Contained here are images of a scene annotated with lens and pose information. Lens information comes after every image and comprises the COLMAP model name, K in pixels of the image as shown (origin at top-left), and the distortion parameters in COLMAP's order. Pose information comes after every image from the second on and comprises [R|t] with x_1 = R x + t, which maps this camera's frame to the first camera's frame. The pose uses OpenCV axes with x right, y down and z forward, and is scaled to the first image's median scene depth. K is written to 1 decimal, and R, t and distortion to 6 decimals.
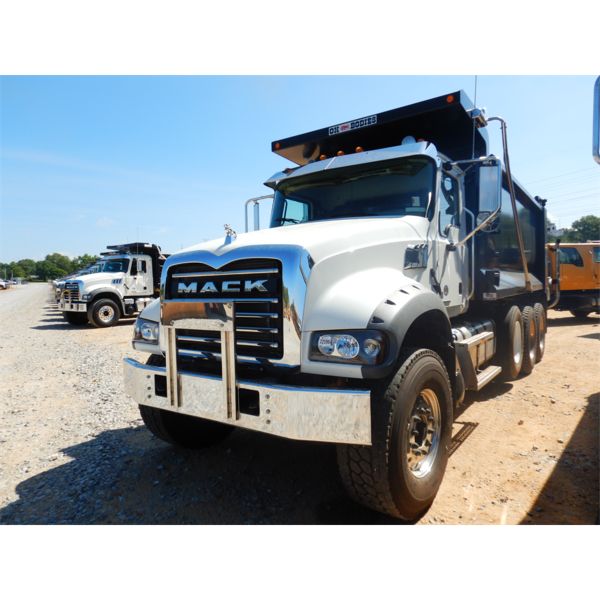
lens RADIAL K [[428.2, 0, 308.9], [0, 428.2, 301.9], [0, 0, 1]] dist [0.052328, -0.018458]
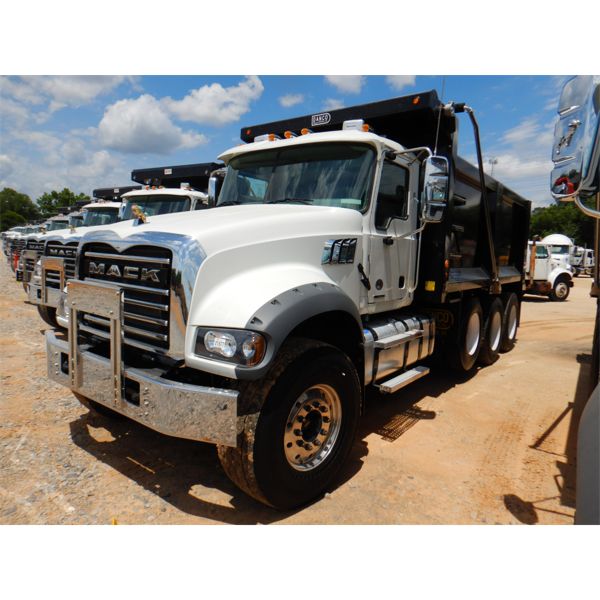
lens RADIAL K [[428.2, 0, 301.3], [0, 428.2, 299.7], [0, 0, 1]] dist [0.052328, -0.018458]
pose [[0.996790, 0.074318, -0.029762, 0.222892], [-0.072015, 0.994790, 0.072156, -0.065584], [0.034969, -0.069781, 0.996949, 0.020763]]
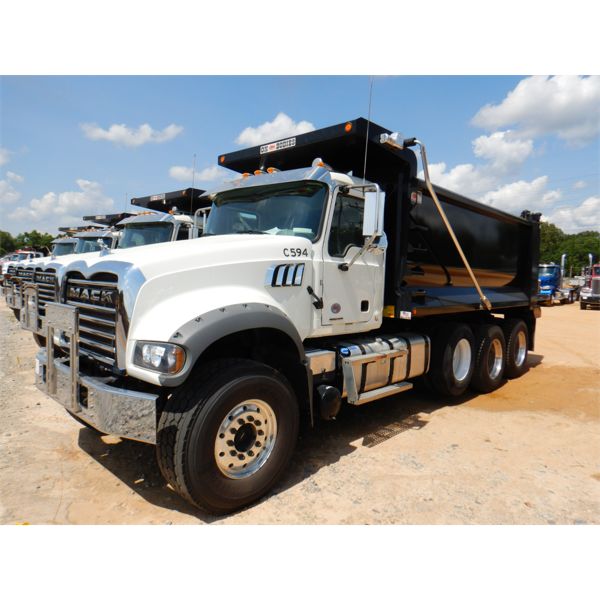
lens RADIAL K [[428.2, 0, 298.8], [0, 428.2, 303.9], [0, 0, 1]] dist [0.052328, -0.018458]
pose [[0.985562, 0.070570, -0.153910, 0.501870], [-0.067810, 0.997431, 0.023113, -0.069446], [0.155146, -0.012342, 0.987815, -0.064414]]
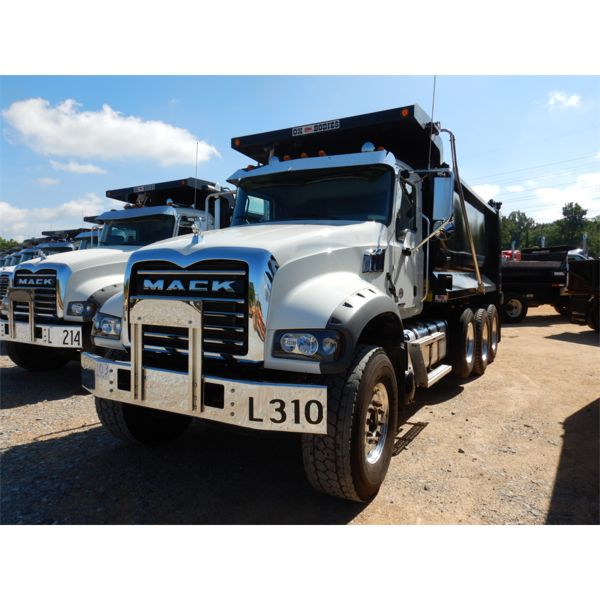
lens RADIAL K [[455.3, 0, 299.0], [0, 455.3, 298.6], [0, 0, 1]] dist [0.092391, 0.013908]
pose [[0.996635, 0.025041, 0.078052, -0.020544], [-0.025488, 0.999664, 0.004727, -0.014608], [-0.077908, -0.006701, 0.996938, -0.124057]]
